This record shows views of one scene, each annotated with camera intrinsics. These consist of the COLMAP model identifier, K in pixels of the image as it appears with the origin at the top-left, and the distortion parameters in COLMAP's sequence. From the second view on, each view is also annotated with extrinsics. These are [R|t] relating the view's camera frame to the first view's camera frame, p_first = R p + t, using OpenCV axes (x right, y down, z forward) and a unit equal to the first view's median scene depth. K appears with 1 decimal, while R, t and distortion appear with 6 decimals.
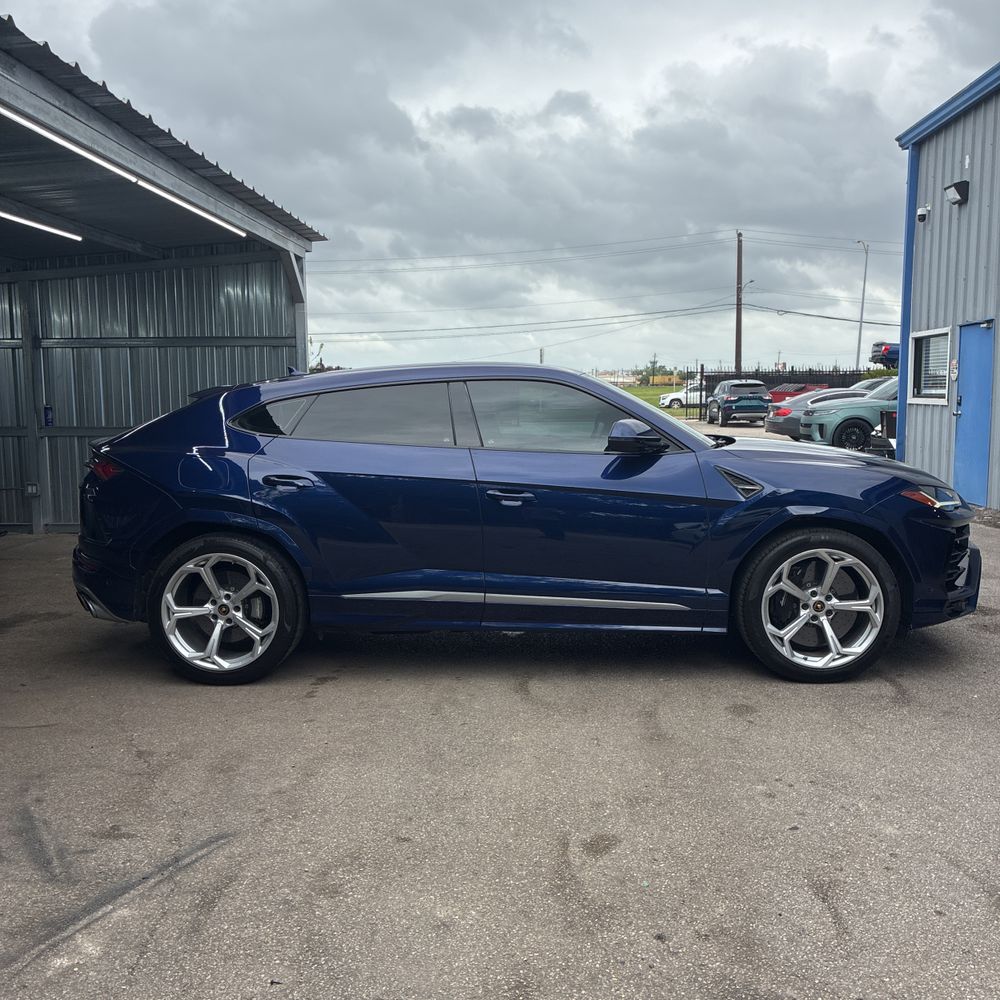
lens RADIAL K [[1004.3, 0, 500.0], [0, 1004.3, 500.0], [0, 0, 1]] dist [0.021500, -0.001734]
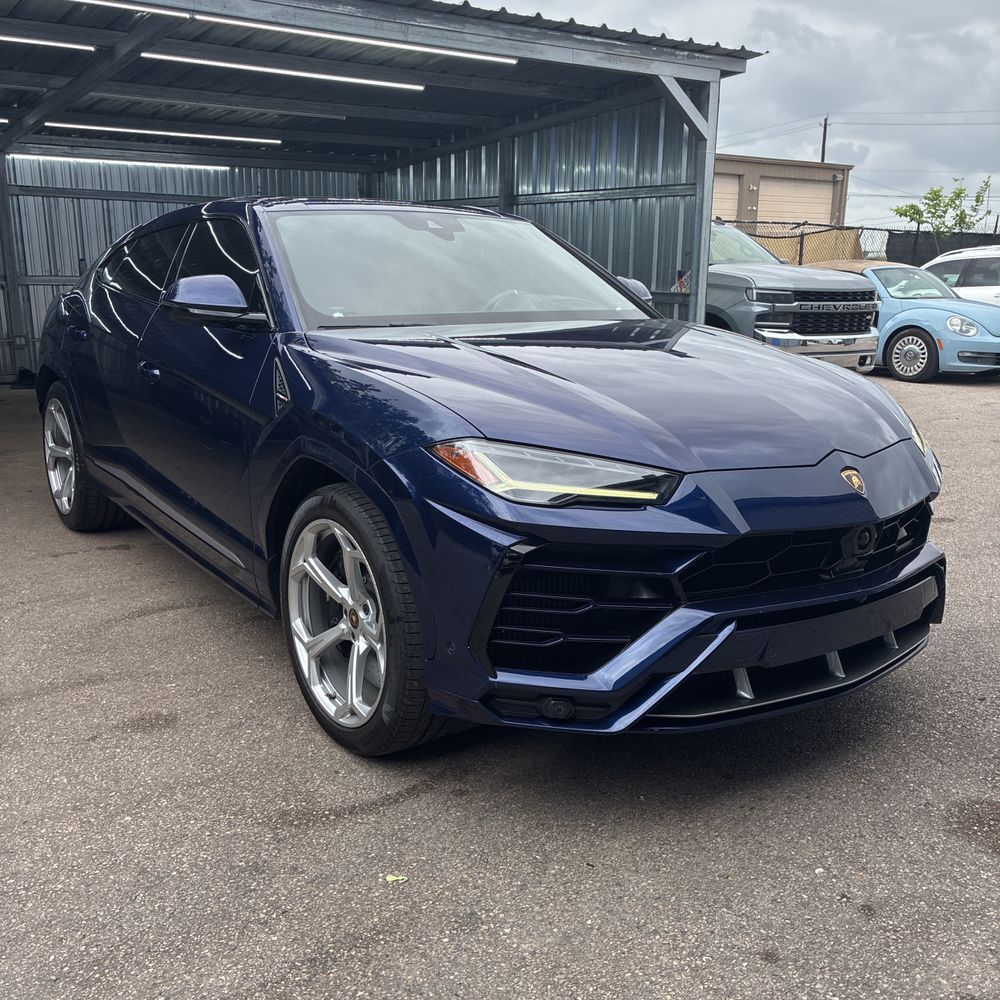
lens RADIAL K [[1013.8, 0, 497.3], [0, 1013.8, 509.8], [0, 0, 1]] dist [0.019580, -0.003426]
pose [[0.617022, 0.205735, -0.759577, 0.764490], [-0.104775, 0.978105, 0.179813, -0.065881], [0.779940, -0.031363, 0.625068, 0.675877]]
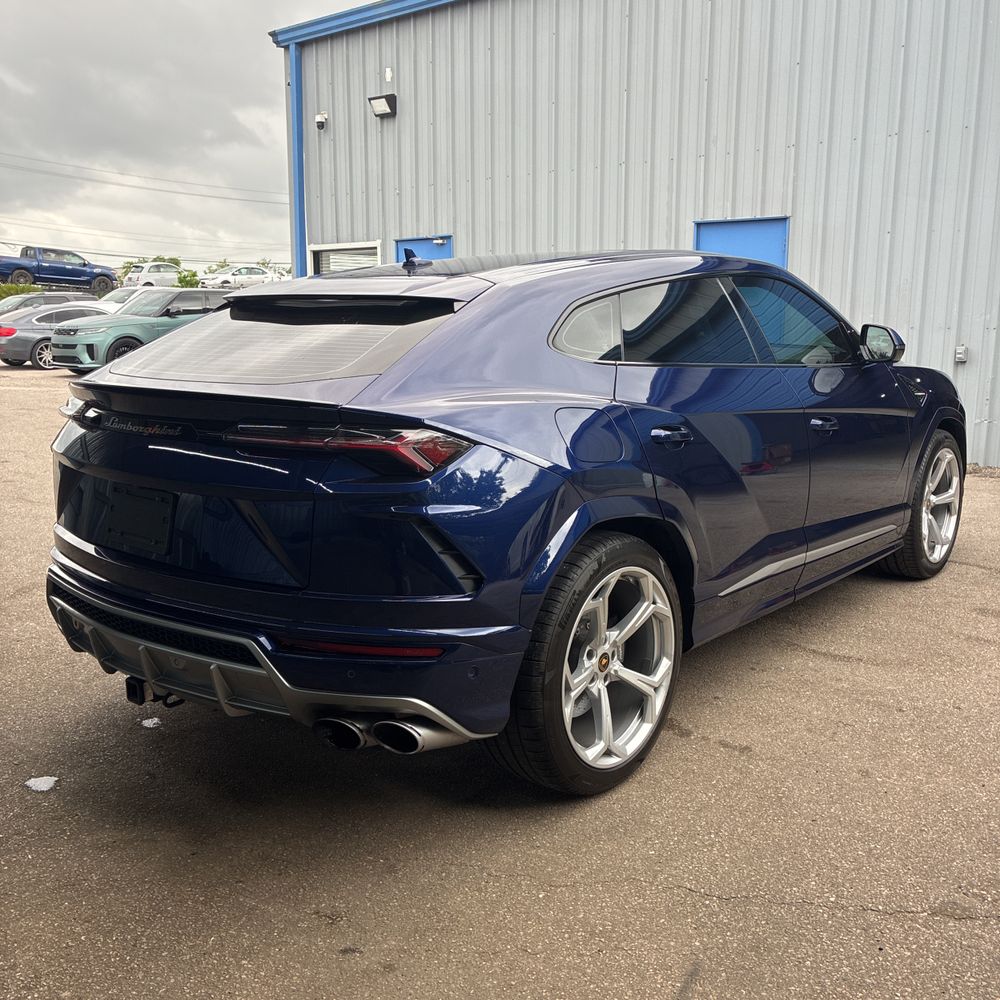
lens RADIAL K [[1015.4, 0, 500.0], [0, 1015.4, 500.0], [0, 0, 1]] dist [0.002490, 0.001162]
pose [[0.615467, -0.144392, 0.774824, -0.742099], [0.084677, 0.989499, 0.117136, -0.058509], [-0.783601, -0.006484, 0.621231, 0.665484]]
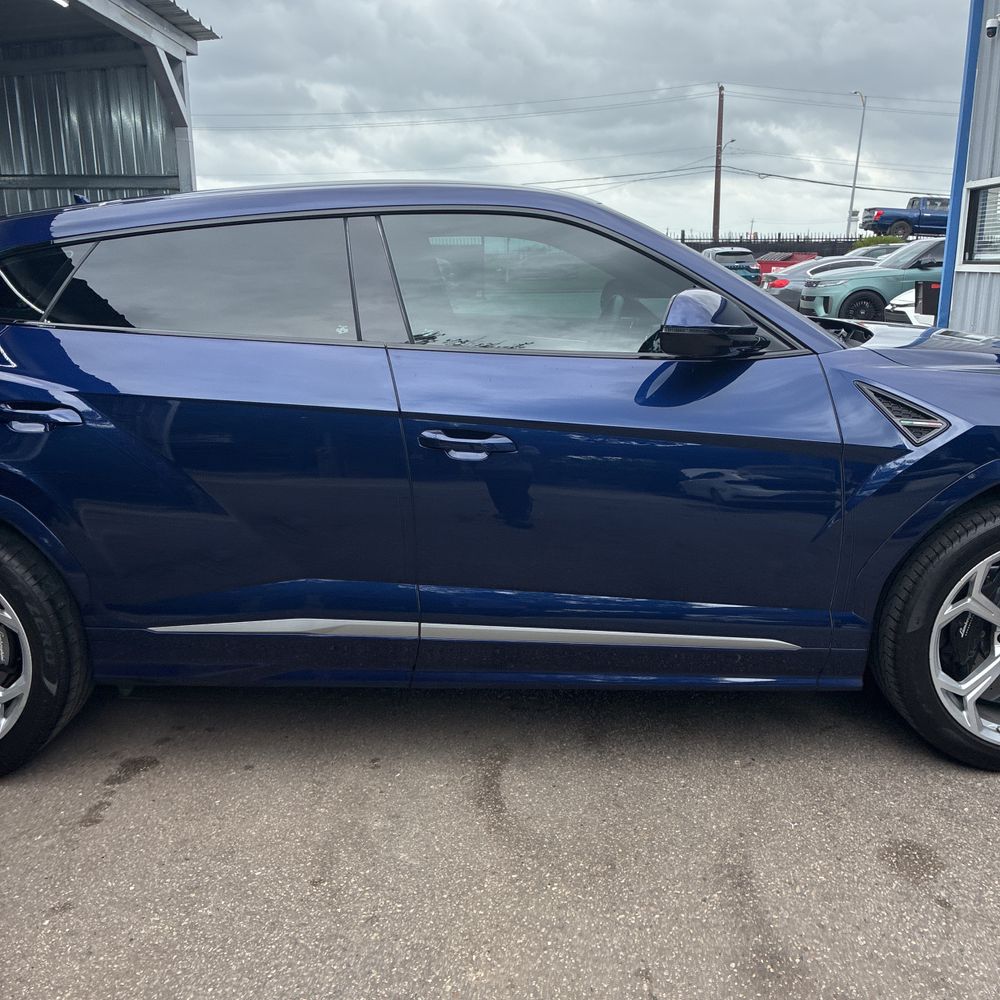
lens RADIAL K [[1013.8, 0, 497.3], [0, 1013.8, 509.8], [0, 0, 1]] dist [0.019580, -0.003426]
pose [[0.999455, -0.006231, 0.032412, 0.009040], [0.001923, 0.991341, 0.131296, -0.035767], [-0.032950, -0.131162, 0.990813, 0.451743]]
